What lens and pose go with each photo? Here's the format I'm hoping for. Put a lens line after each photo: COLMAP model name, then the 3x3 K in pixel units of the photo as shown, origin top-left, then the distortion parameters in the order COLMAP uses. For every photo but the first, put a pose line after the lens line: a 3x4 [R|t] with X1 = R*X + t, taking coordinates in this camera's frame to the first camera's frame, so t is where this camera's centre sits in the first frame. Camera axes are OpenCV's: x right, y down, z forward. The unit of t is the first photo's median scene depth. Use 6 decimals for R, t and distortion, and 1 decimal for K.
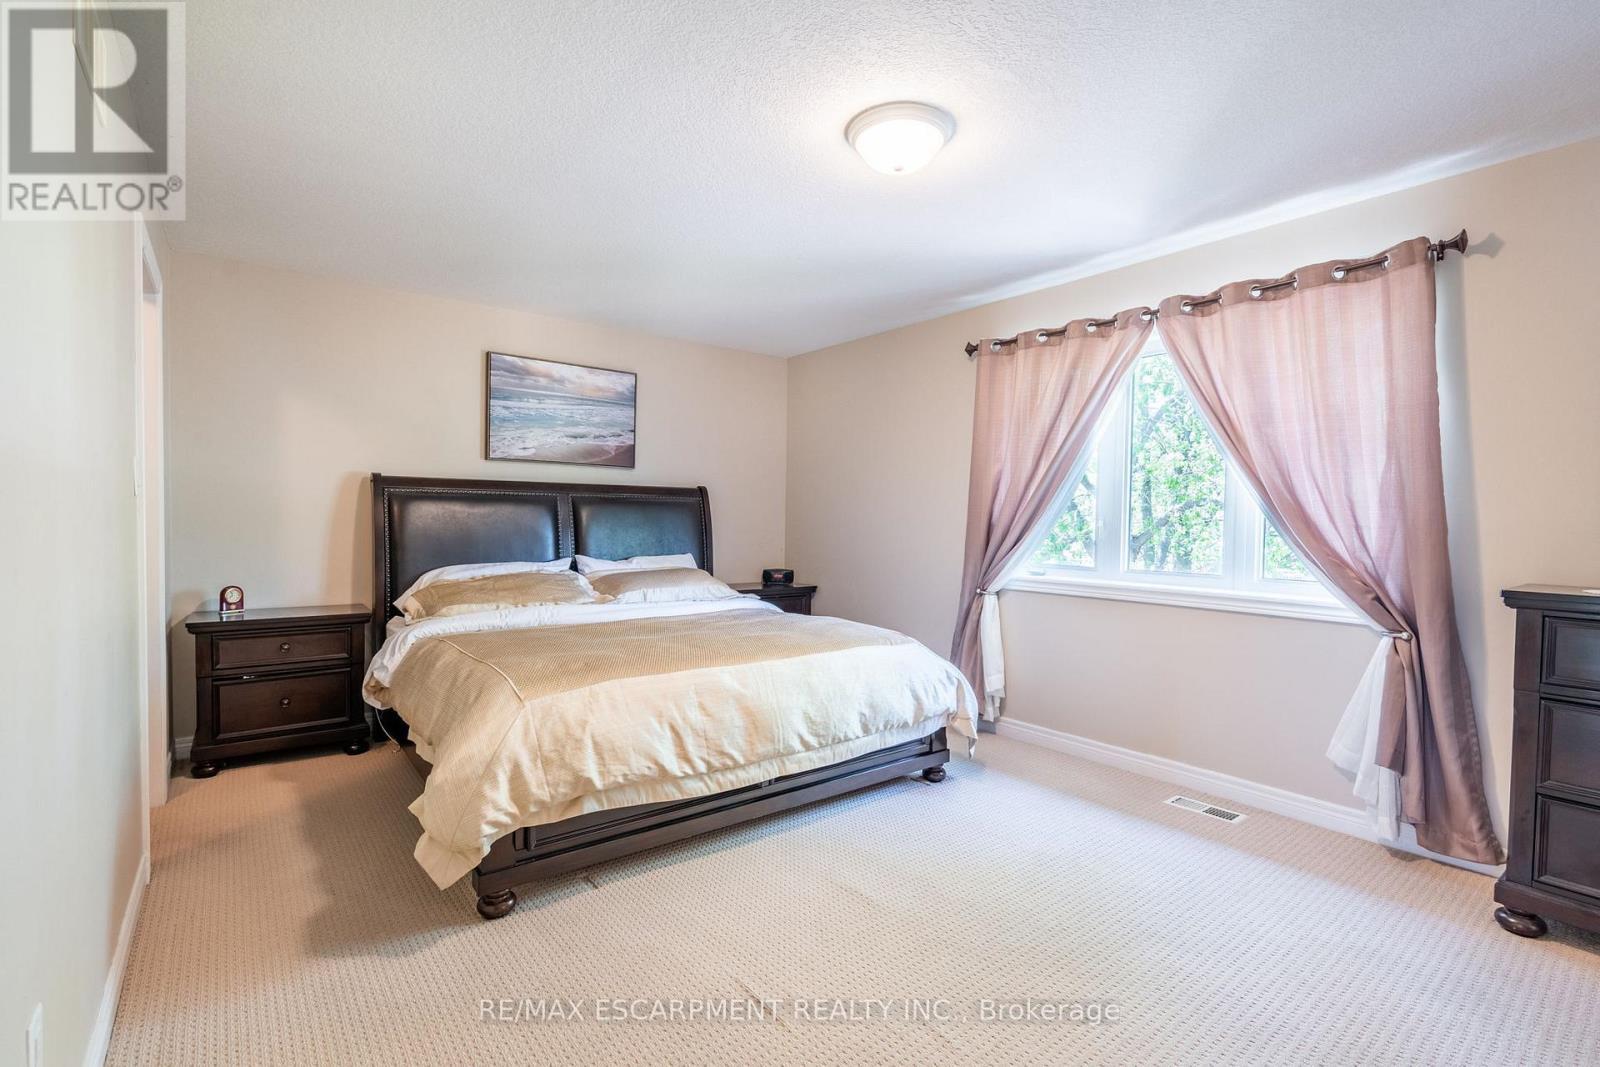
lens RADIAL K [[720.1, 0, 803.7], [0, 720.1, 537.1], [0, 0, 1]] dist [0.000789, 0.000908]
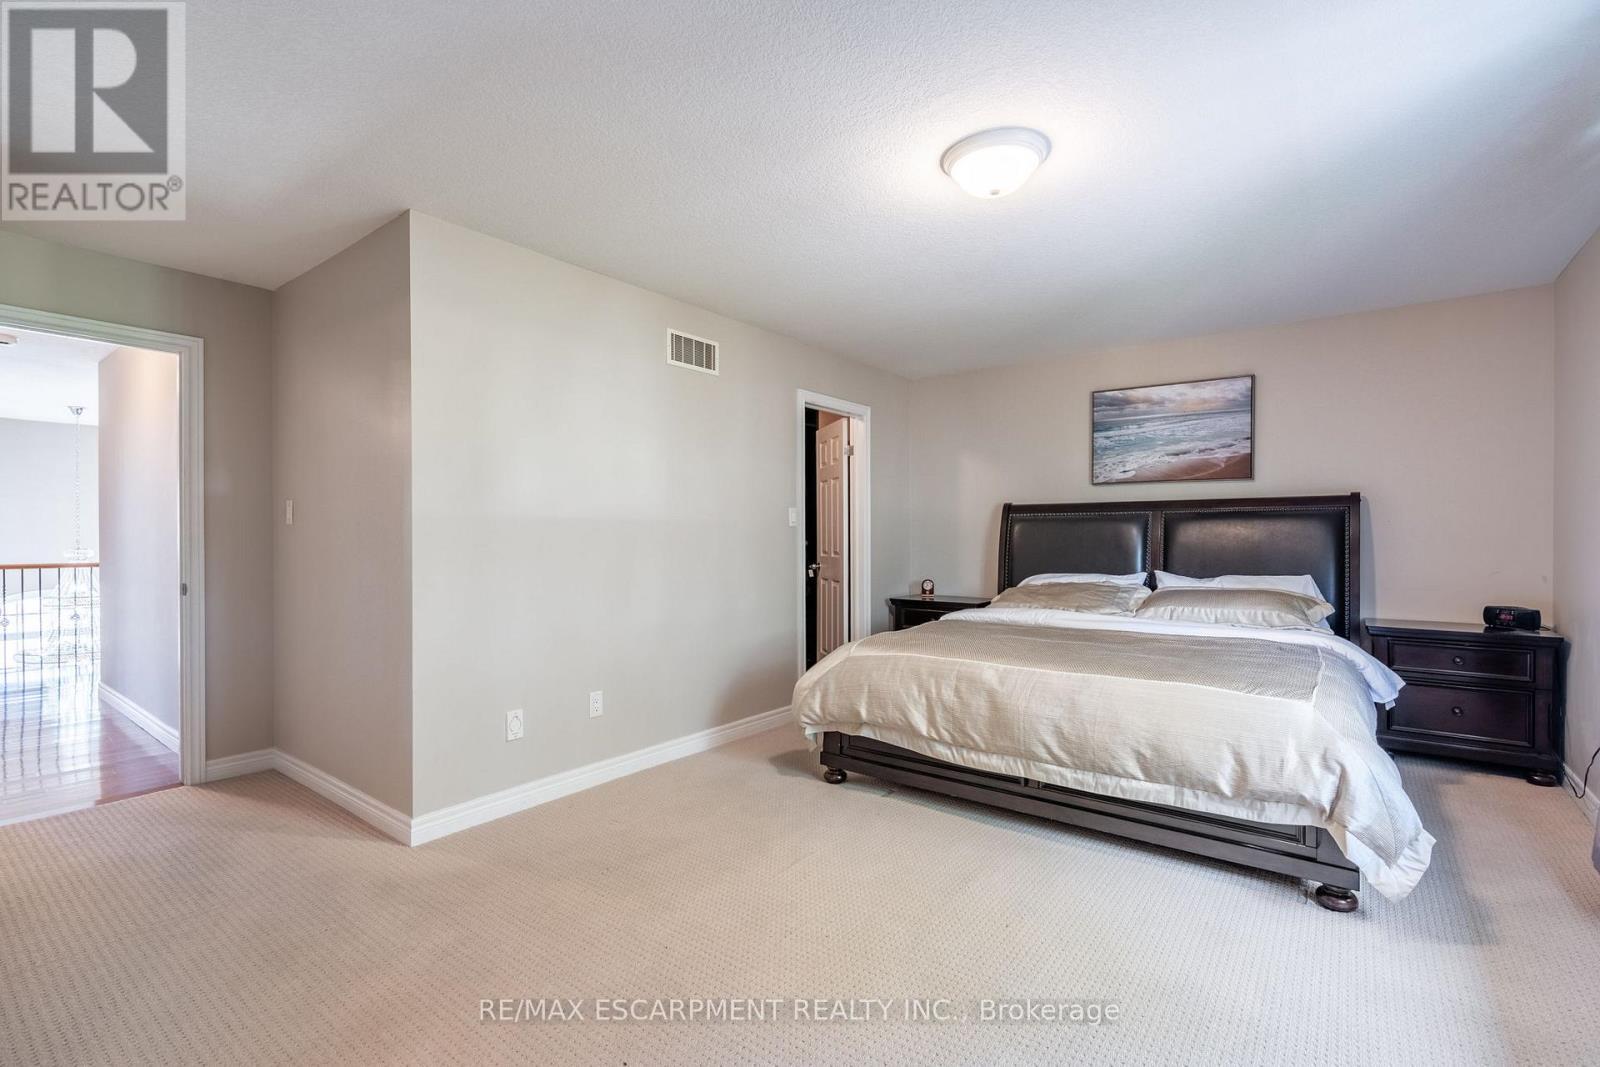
lens RADIAL K [[720.1, 0, 804.5], [0, 720.1, 533.3], [0, 0, 1]] dist [0.000789, 0.000908]
pose [[0.281840, -0.012150, -0.959384, 0.539964], [-0.017216, 0.999695, -0.017719, -0.001108], [0.959307, 0.021510, 0.281545, 0.230474]]
